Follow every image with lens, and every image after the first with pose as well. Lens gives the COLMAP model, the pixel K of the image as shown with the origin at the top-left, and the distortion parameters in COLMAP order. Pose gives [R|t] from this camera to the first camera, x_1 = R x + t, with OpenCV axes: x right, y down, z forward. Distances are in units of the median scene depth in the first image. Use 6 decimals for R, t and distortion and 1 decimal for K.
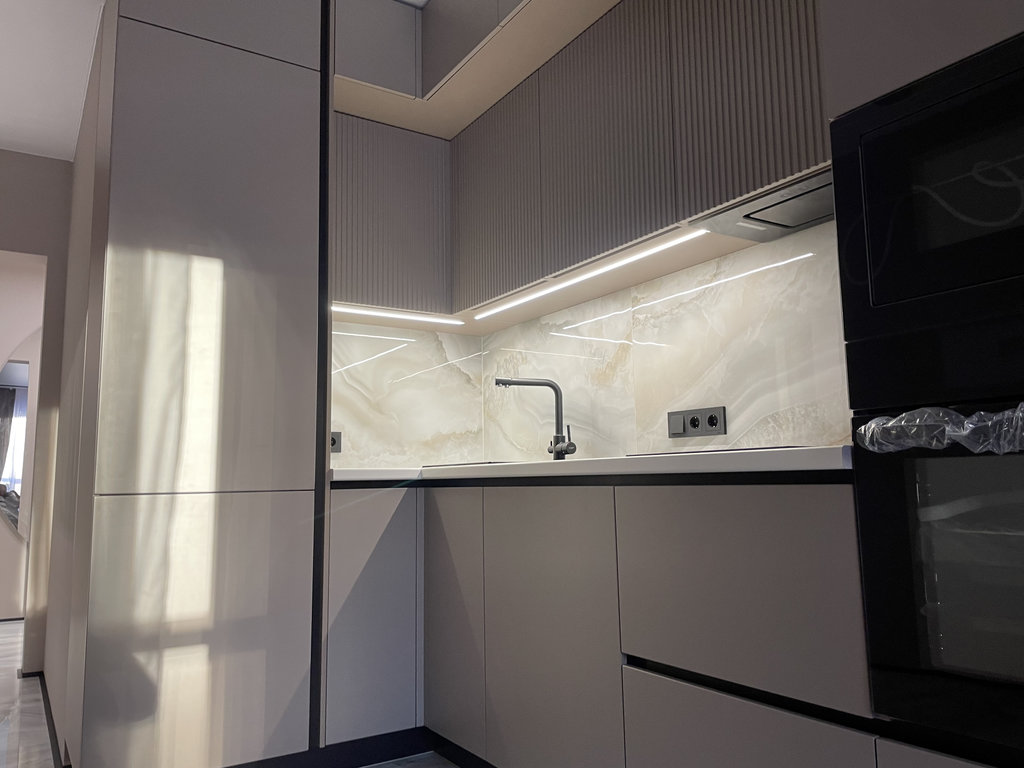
lens RADIAL K [[771.8, 0, 501.3], [0, 771.8, 384.9], [0, 0, 1]] dist [0.115914, -0.154562]
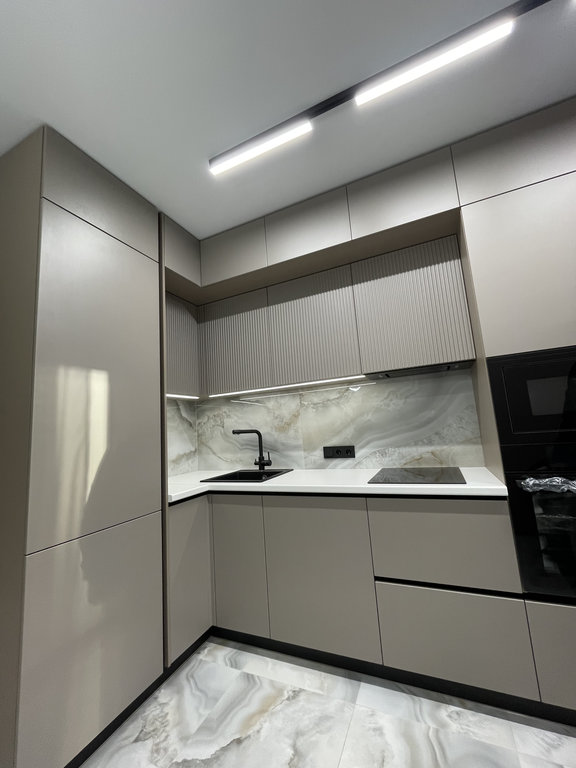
lens RADIAL K [[314.3, 0, 290.0], [0, 314.3, 385.0], [0, 0, 1]] dist [-0.000169, 0.000210]
pose [[0.830526, 0.037590, 0.555710, -0.373830], [-0.015080, 0.998872, -0.045029, -0.099994], [-0.556775, 0.029018, 0.830156, 0.263961]]
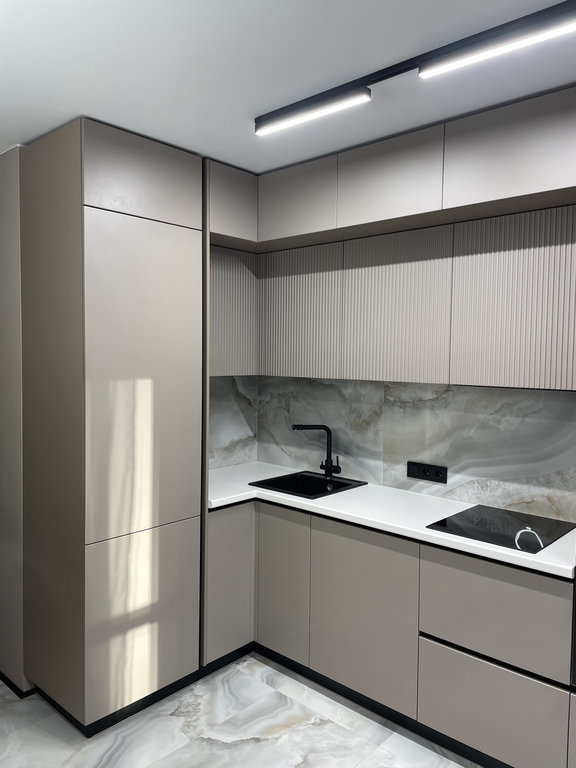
lens RADIAL K [[578.8, 0, 288.0], [0, 578.8, 384.0], [0, 0, 1]] dist [0.115914, -0.154562]
pose [[0.961194, 0.015328, 0.275446, -0.376994], [-0.063745, 0.983775, 0.167700, -0.316228], [-0.268407, -0.178751, 0.946576, -0.109292]]
